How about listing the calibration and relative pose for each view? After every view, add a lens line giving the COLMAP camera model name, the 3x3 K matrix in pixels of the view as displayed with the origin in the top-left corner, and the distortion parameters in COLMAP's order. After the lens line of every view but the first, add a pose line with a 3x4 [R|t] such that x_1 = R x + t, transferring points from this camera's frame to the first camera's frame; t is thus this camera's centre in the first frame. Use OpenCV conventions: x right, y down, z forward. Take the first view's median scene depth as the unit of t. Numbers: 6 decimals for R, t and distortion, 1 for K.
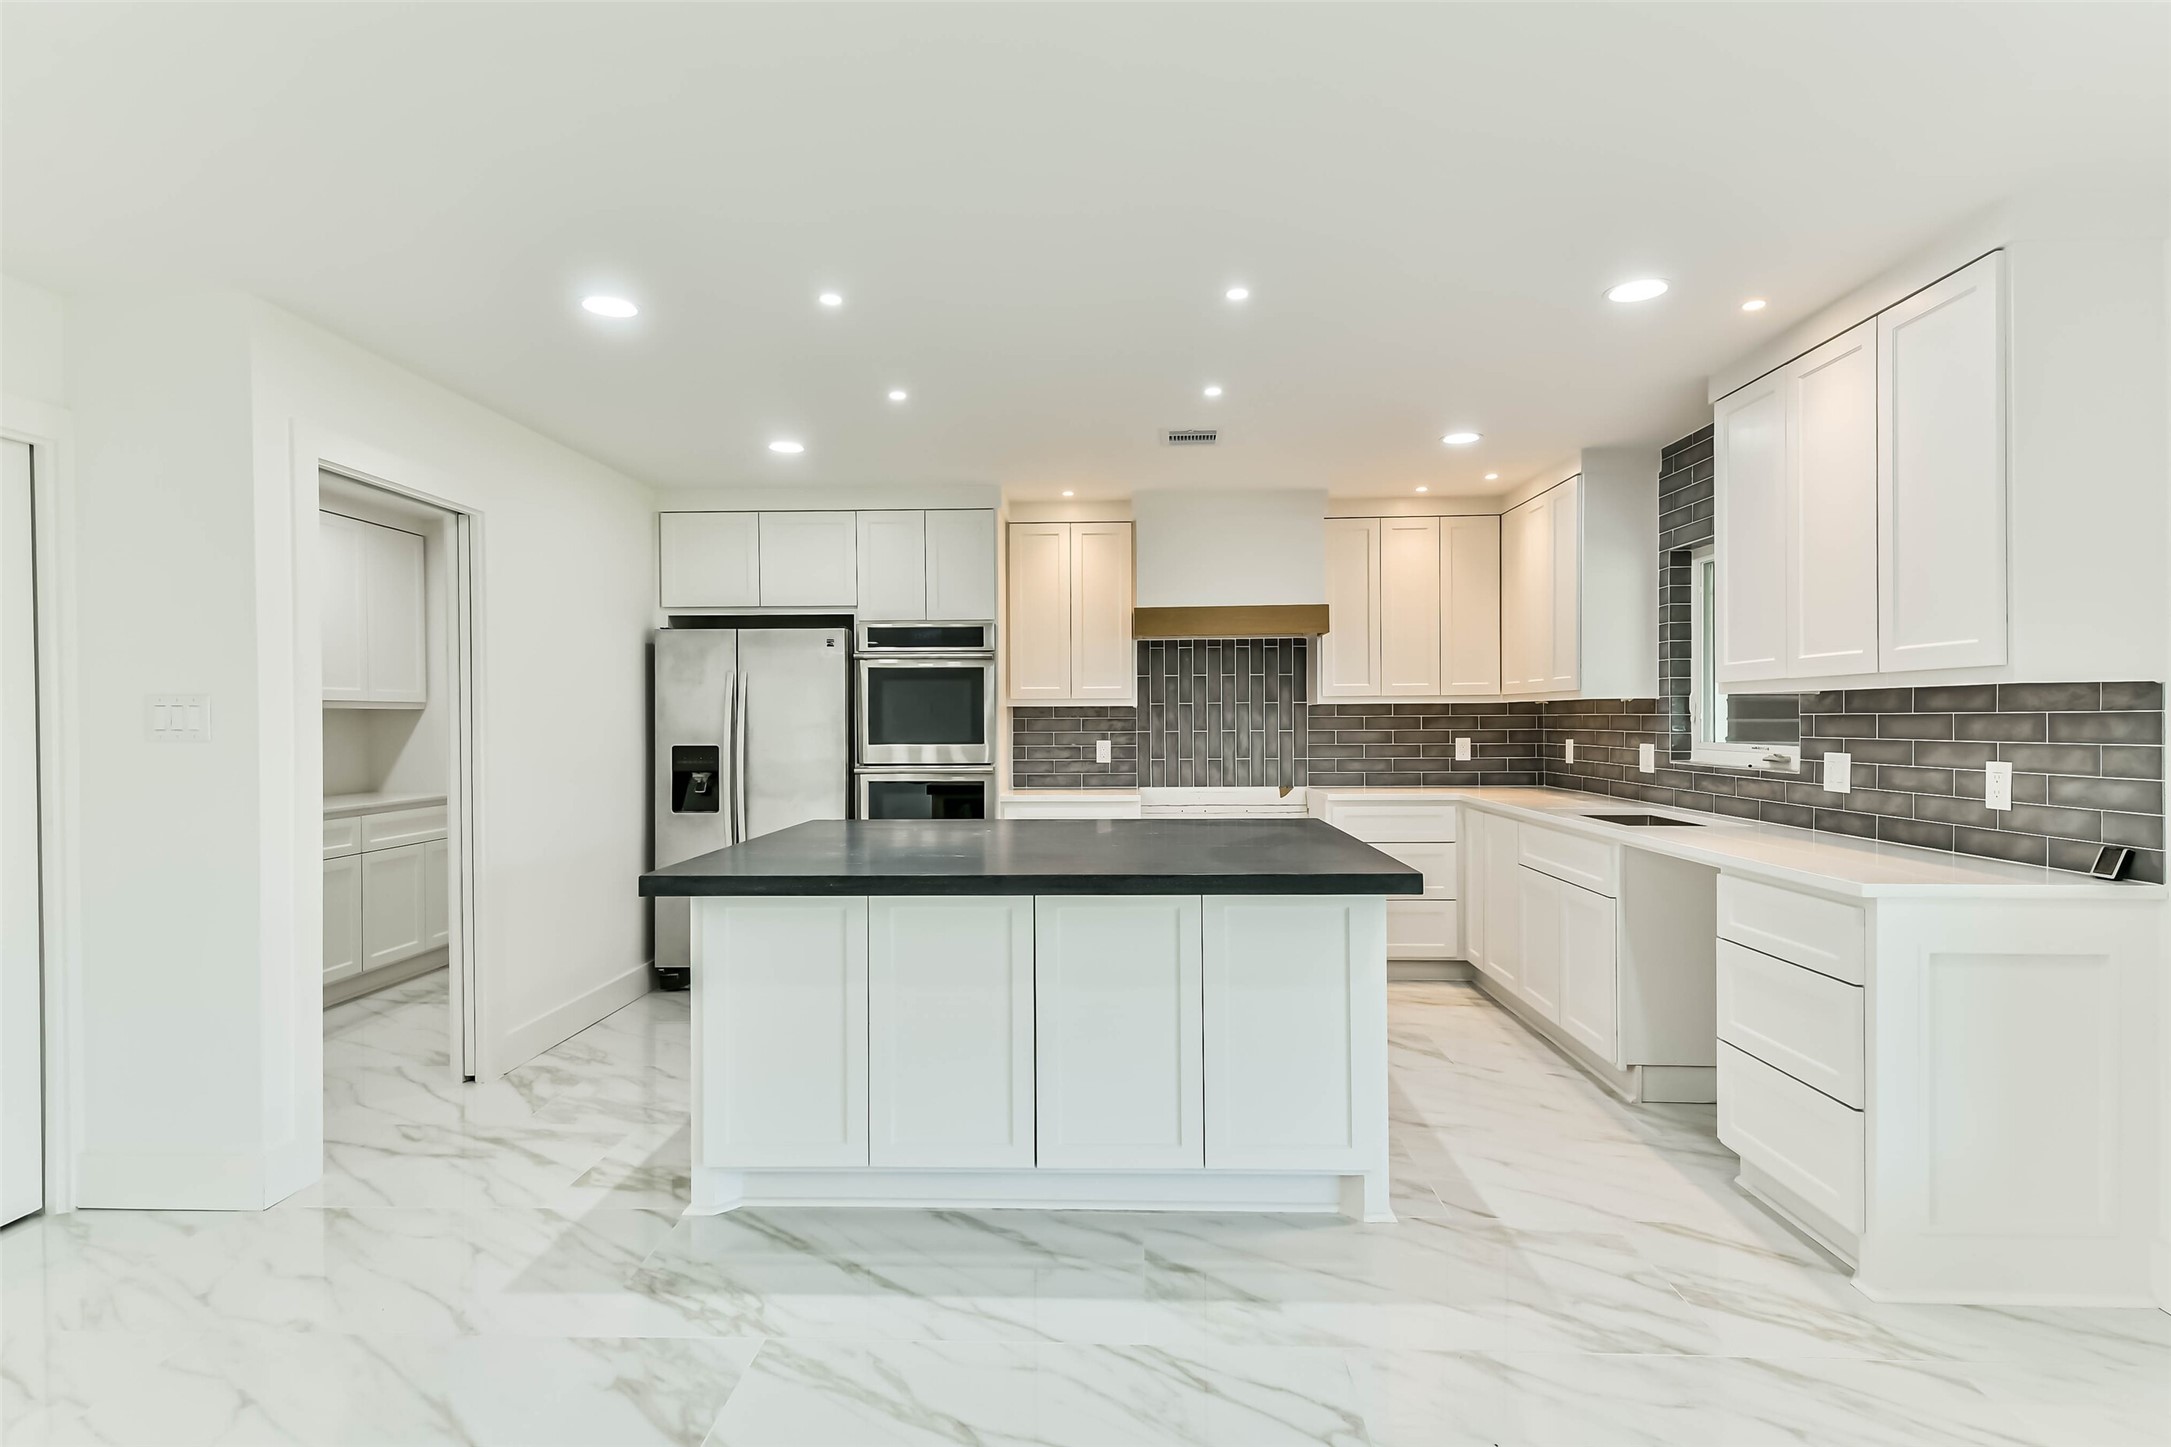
lens RADIAL K [[1115.3, 0, 1085.5], [0, 1115.3, 723.5], [0, 0, 1]] dist [0.028490, -0.000648]
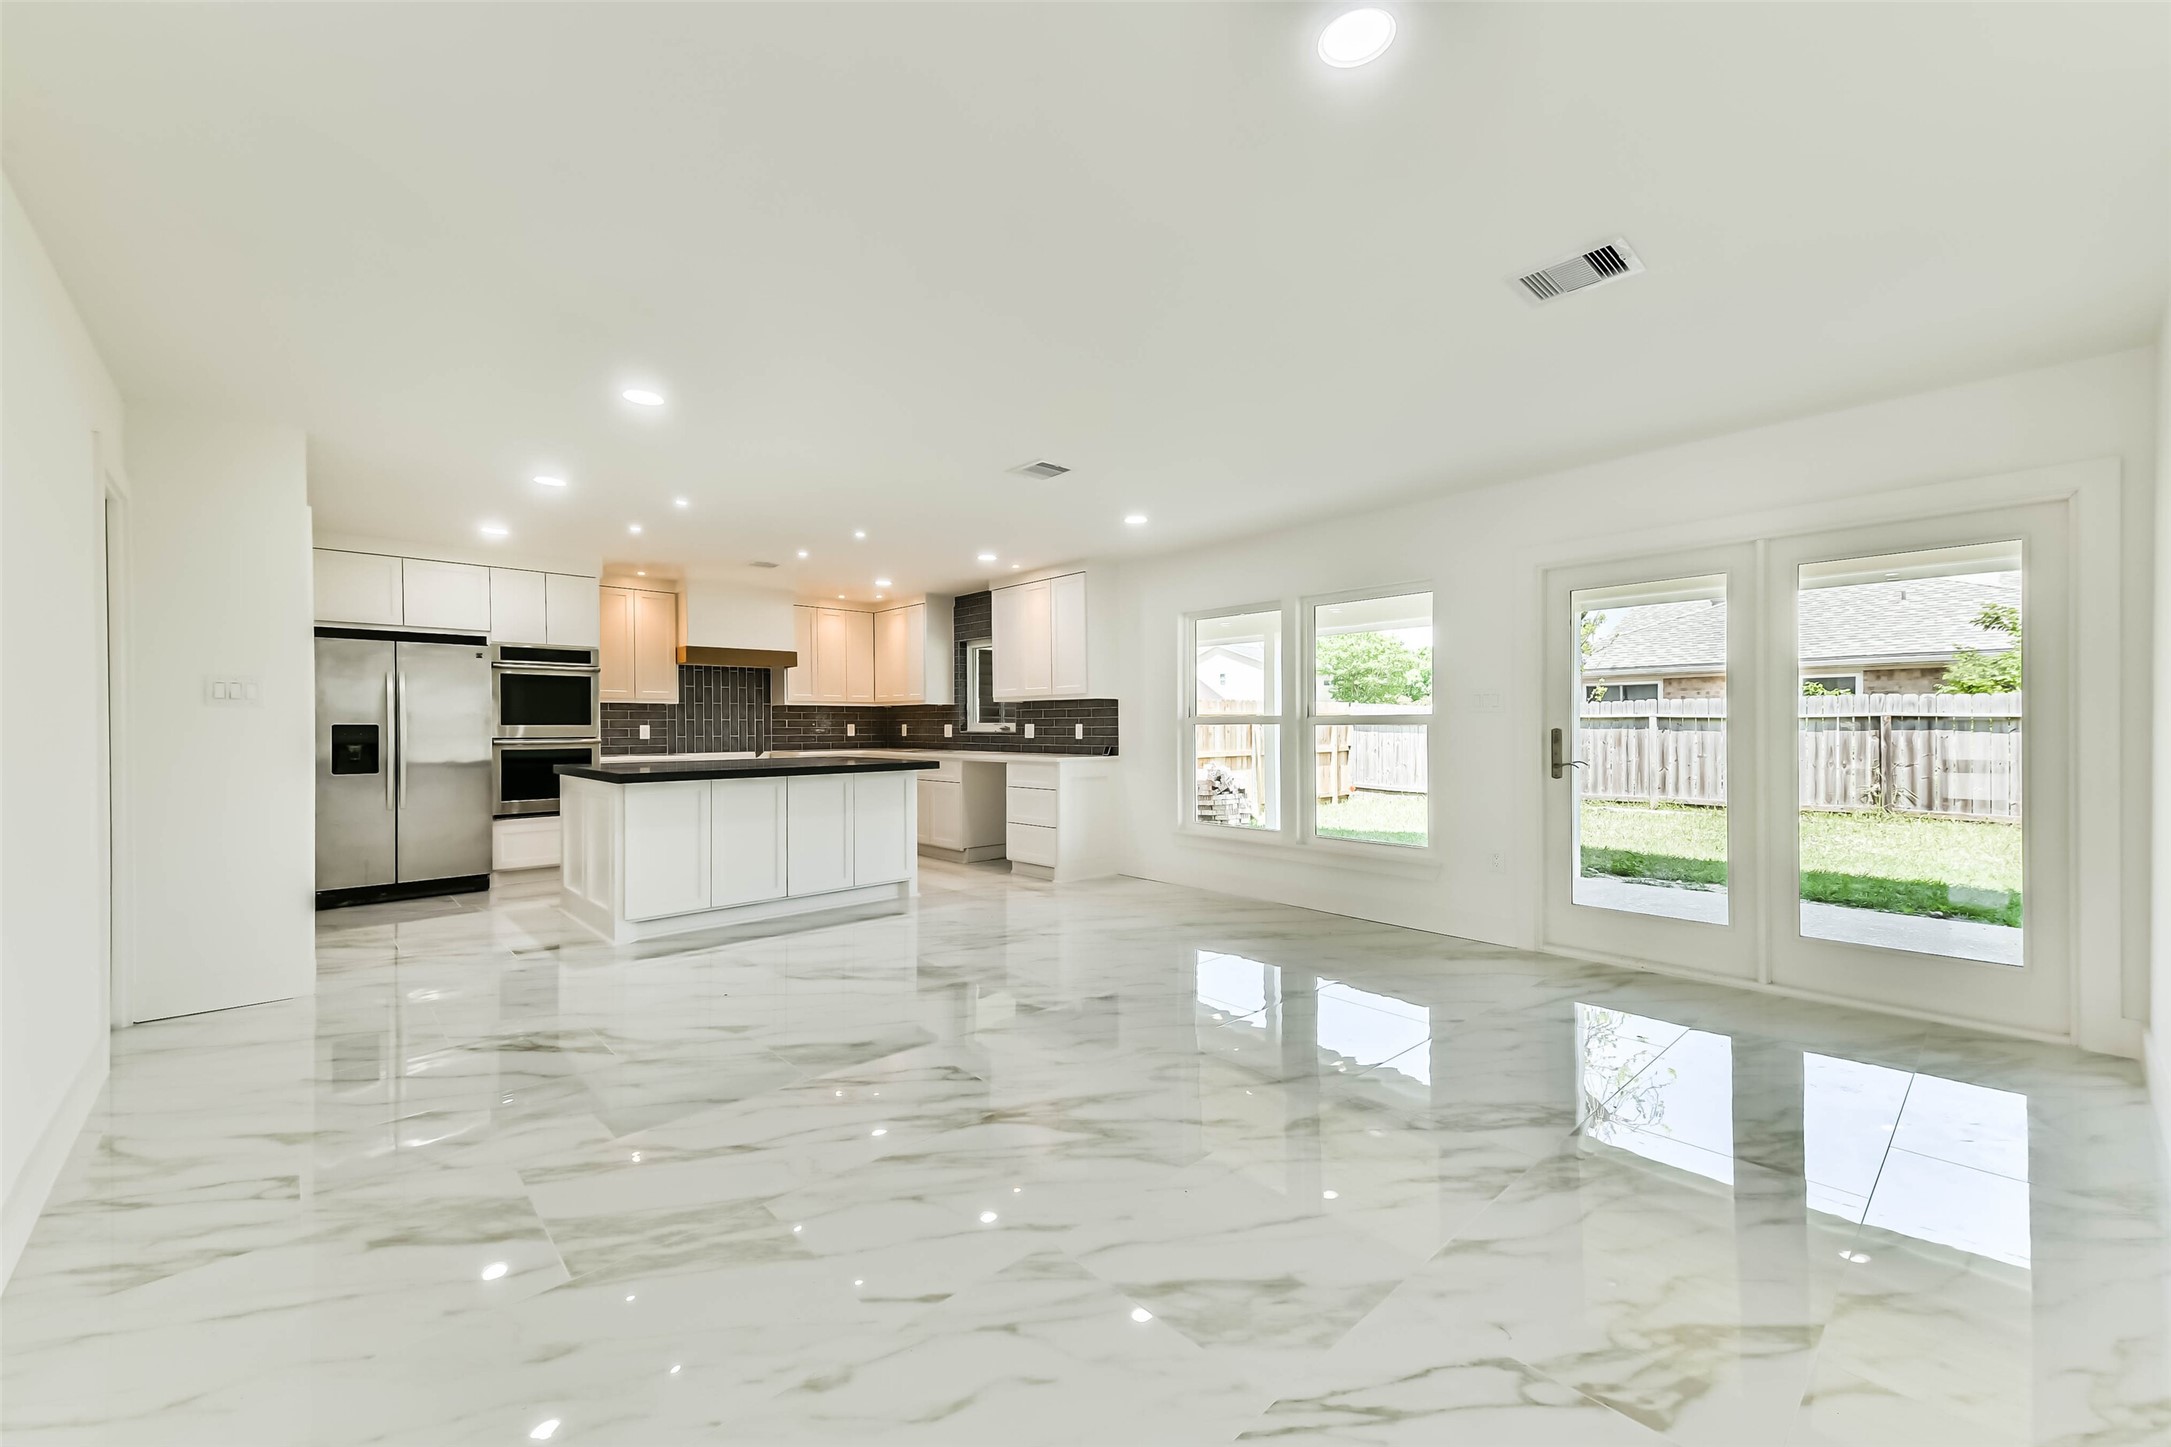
lens RADIAL K [[853.4, 0, 1097.2], [0, 853.4, 729.1], [0, 0, 1]] dist [0.031370, -0.000335]
pose [[0.701346, 0.001030, 0.712820, -0.472254], [0.002484, 0.999989, -0.003889, 0.031541], [-0.712817, 0.004498, 0.701336, -0.388331]]
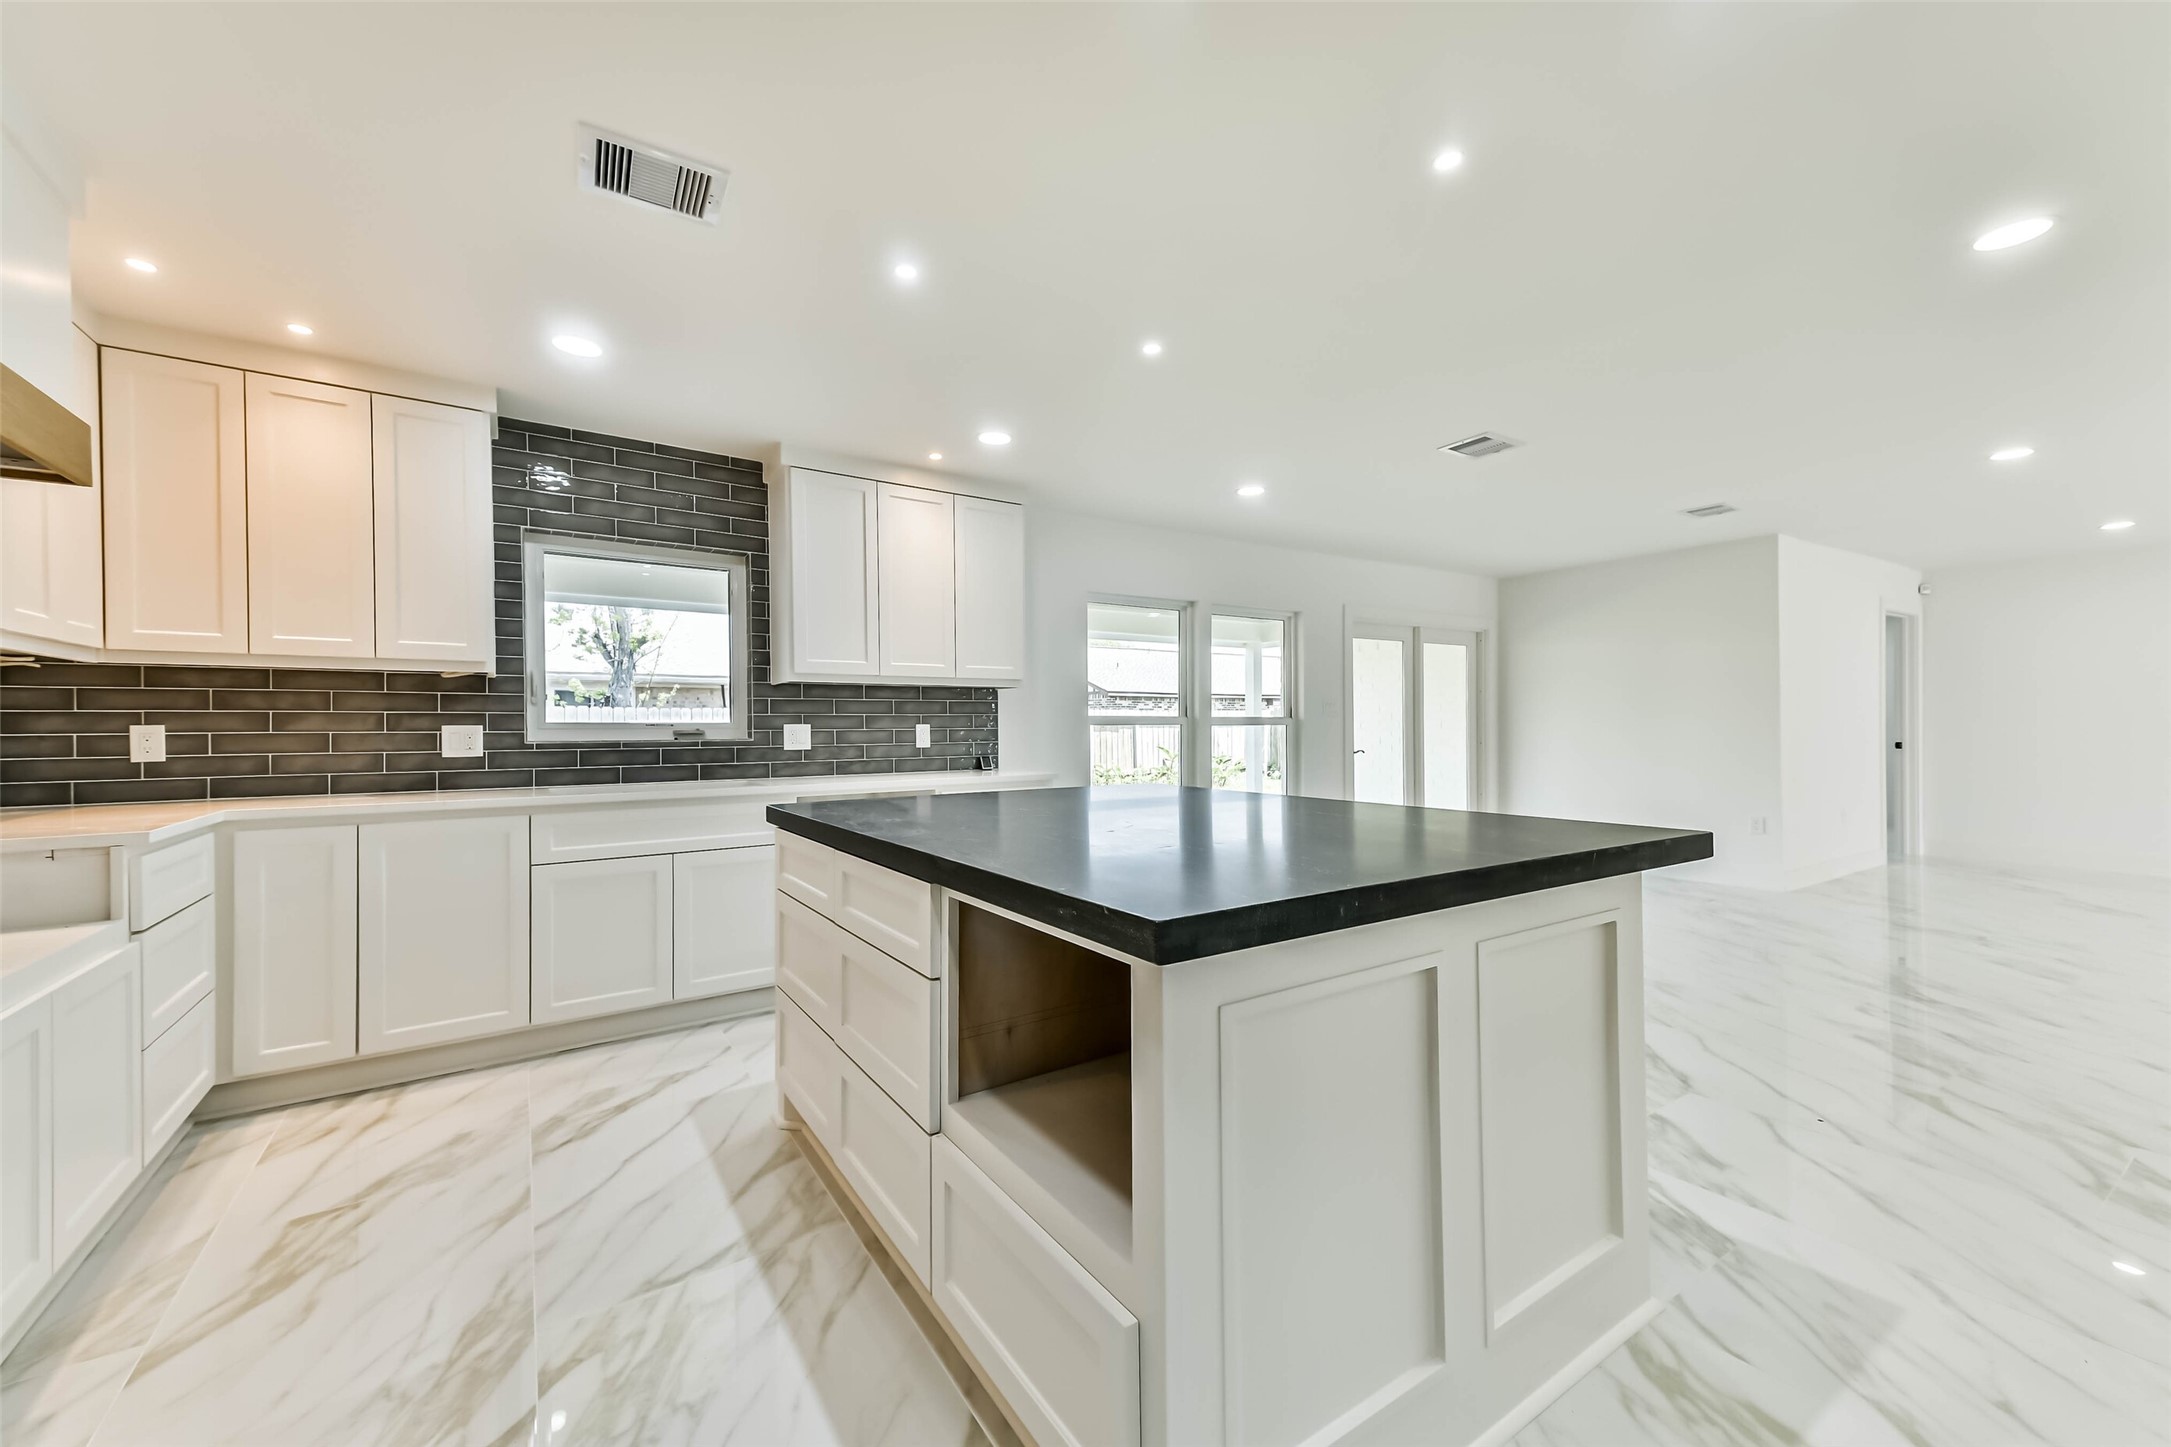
lens RADIAL K [[853.4, 0, 1097.2], [0, 853.4, 729.1], [0, 0, 1]] dist [0.031370, -0.000335]
pose [[-0.596936, 0.009427, 0.802234, -0.335260], [0.014856, 0.999889, -0.000695, 0.026444], [-0.802151, 0.011504, -0.597010, 0.913886]]
